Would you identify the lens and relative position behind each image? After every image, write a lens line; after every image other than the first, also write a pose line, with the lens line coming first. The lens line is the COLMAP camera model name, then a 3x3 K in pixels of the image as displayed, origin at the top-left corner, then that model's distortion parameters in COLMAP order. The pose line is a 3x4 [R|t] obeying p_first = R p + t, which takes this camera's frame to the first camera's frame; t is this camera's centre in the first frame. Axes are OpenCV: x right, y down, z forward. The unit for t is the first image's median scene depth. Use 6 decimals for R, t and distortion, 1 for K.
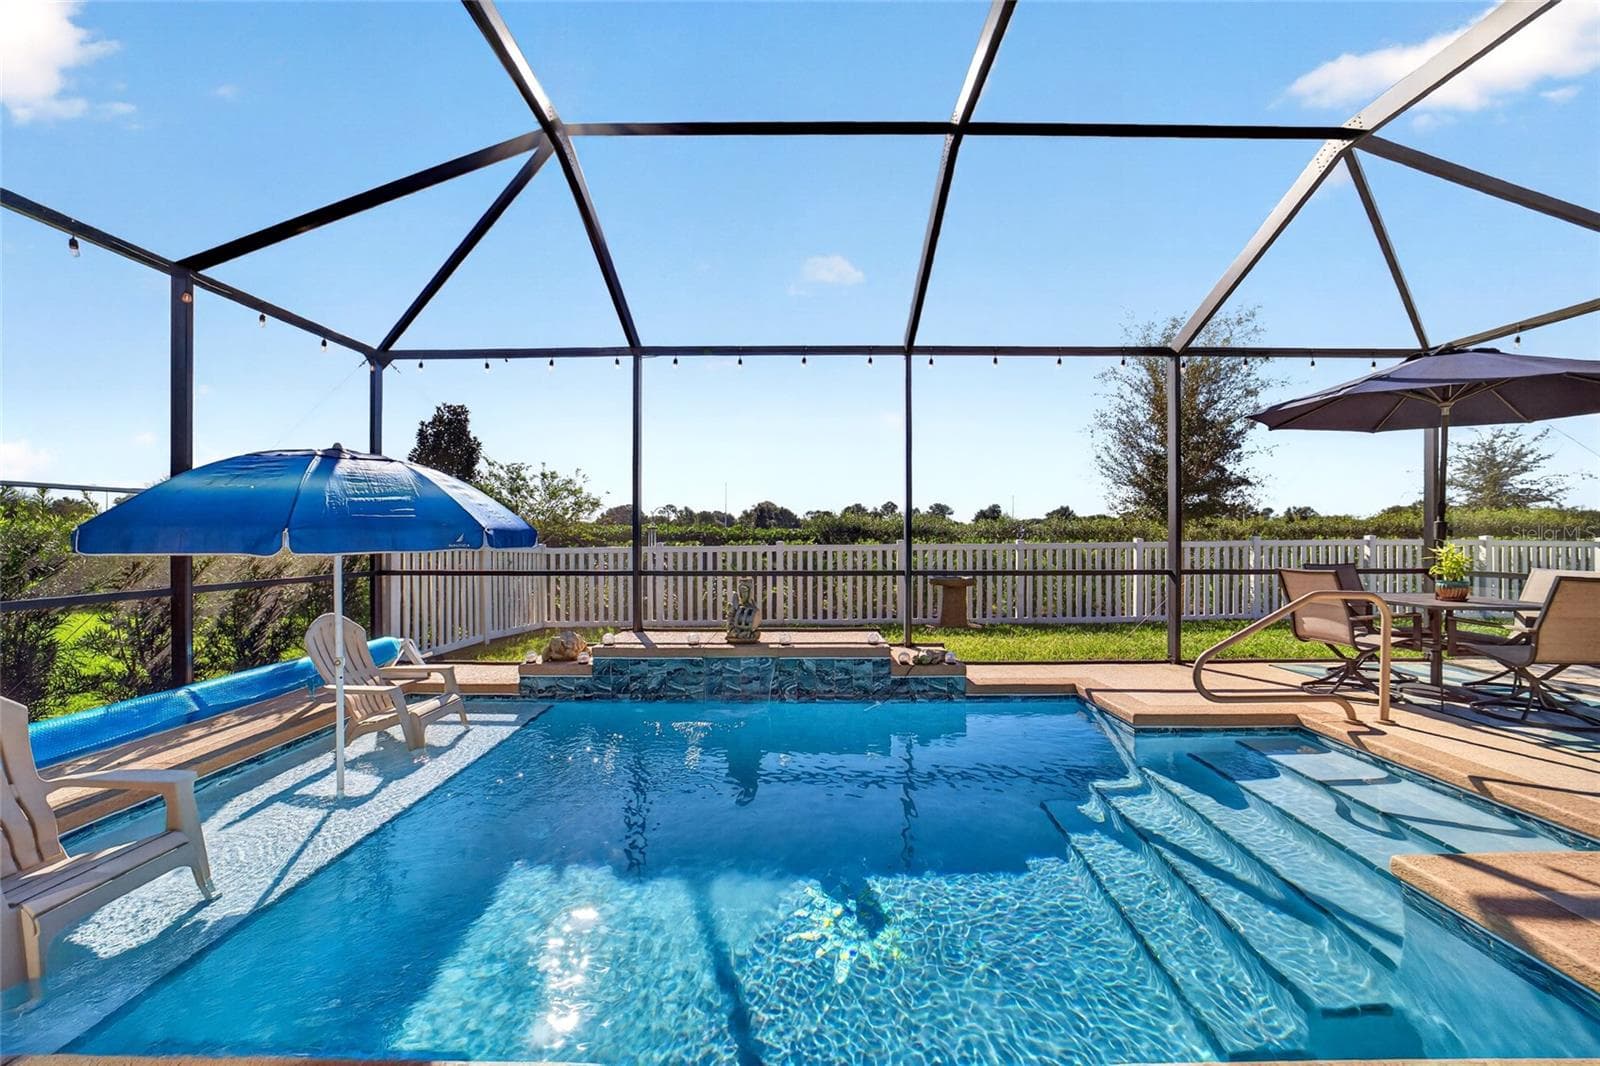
lens RADIAL K [[623.7, 0, 797.2], [0, 623.7, 528.5], [0, 0, 1]] dist [-0.037055, 0.010446]
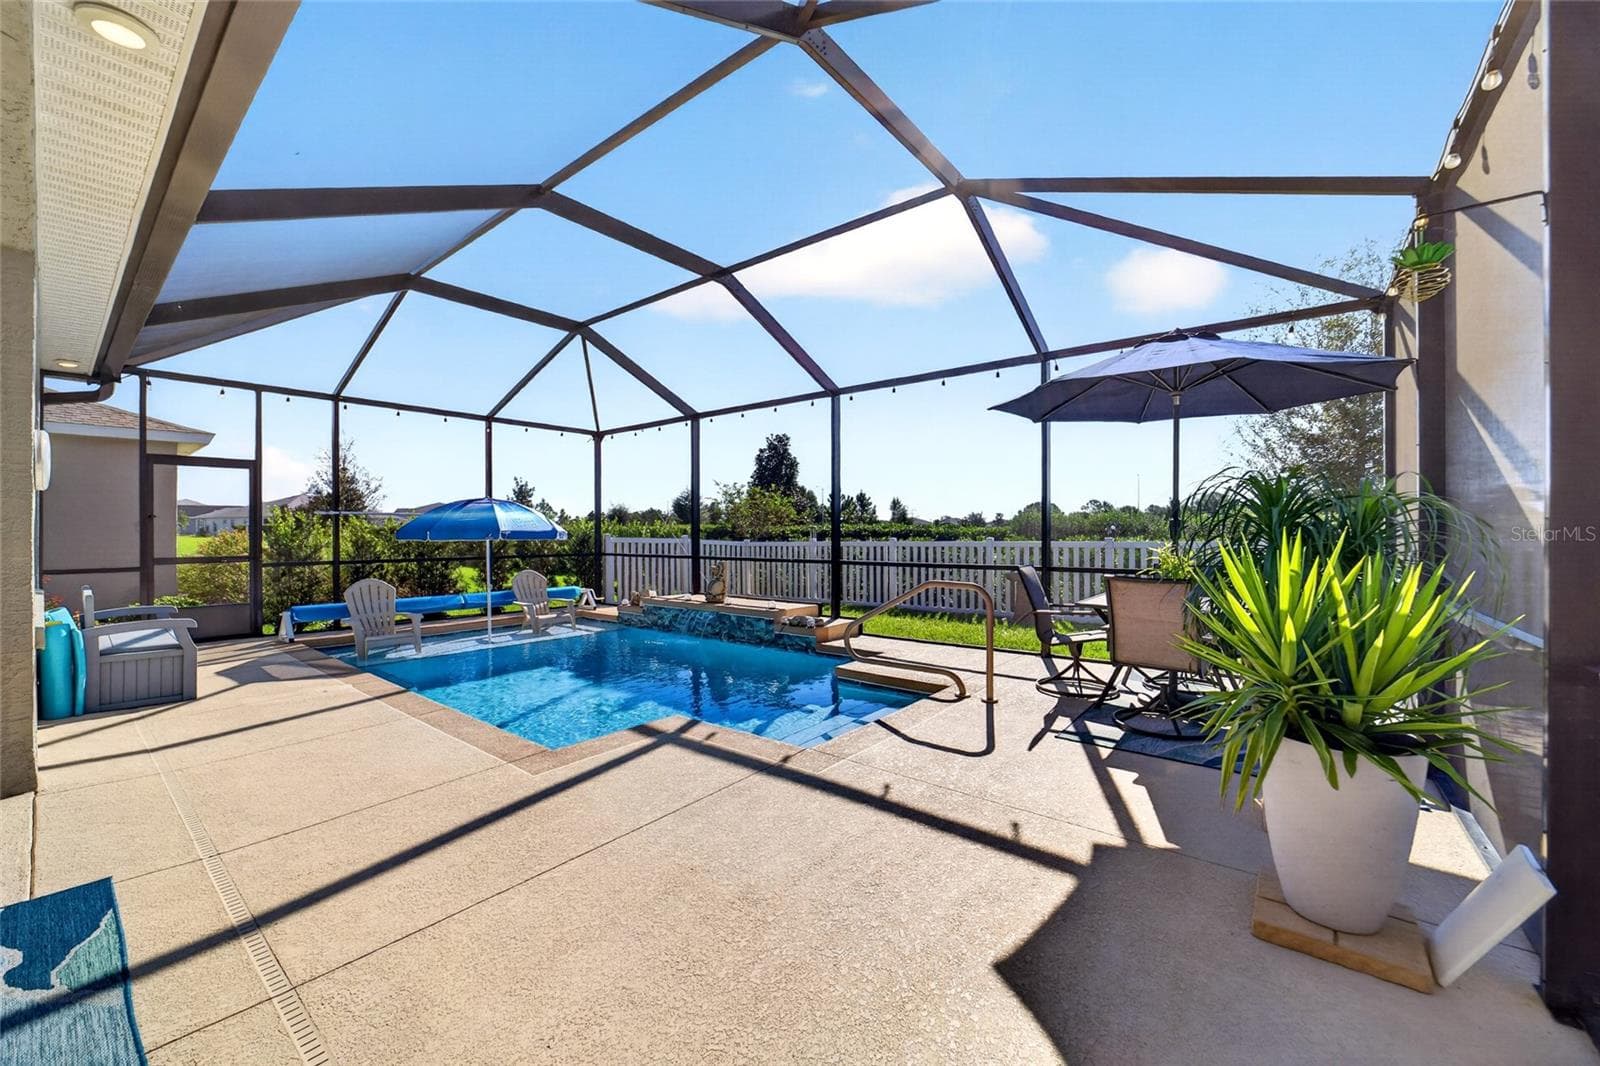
lens RADIAL K [[623.7, 0, 797.2], [0, 623.7, 528.5], [0, 0, 1]] dist [-0.037055, 0.010446]
pose [[0.780547, -0.004980, -0.625077, 0.939101], [0.009361, 0.999949, 0.003721, -0.005351], [0.625027, -0.008756, 0.780554, -0.078905]]
